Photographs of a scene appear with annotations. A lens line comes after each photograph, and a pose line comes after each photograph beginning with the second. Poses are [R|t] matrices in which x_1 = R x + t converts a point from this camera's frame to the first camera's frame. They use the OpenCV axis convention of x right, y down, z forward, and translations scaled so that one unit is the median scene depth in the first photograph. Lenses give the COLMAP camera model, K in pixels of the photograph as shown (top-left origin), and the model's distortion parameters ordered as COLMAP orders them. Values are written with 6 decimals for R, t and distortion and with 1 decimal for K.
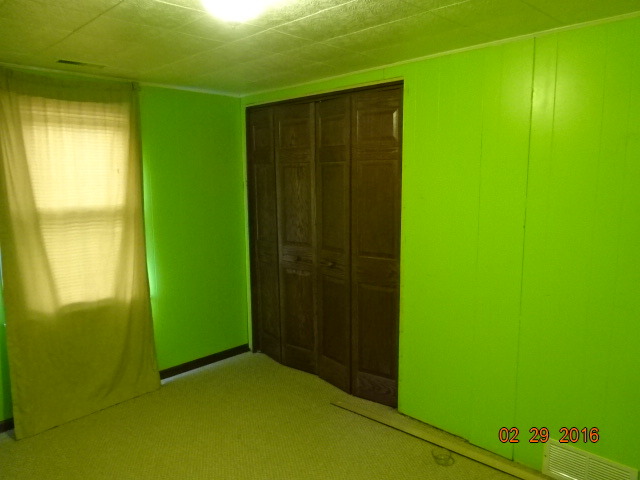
lens RADIAL K [[473.1, 0, 320.3], [0, 473.1, 240.4], [0, 0, 1]] dist [0.005325, -0.000762]
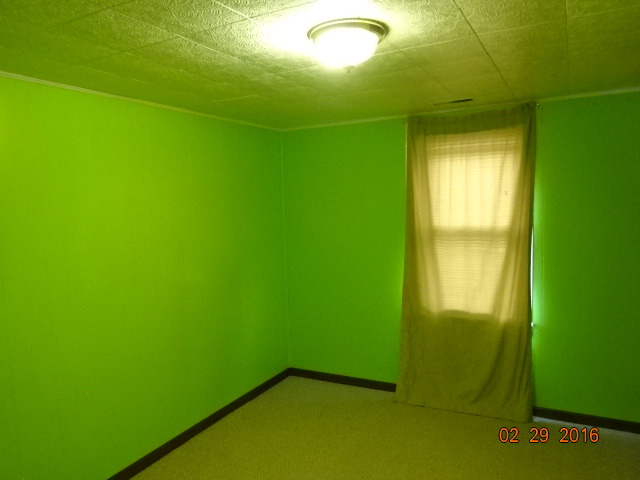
lens RADIAL K [[473.1, 0, 320.2], [0, 473.1, 241.7], [0, 0, 1]] dist [0.005325, -0.000762]
pose [[0.291260, 0.084647, -0.952892, 0.442089], [-0.103020, 0.993060, 0.056727, -0.060018], [0.951081, 0.081644, 0.297959, 0.328073]]
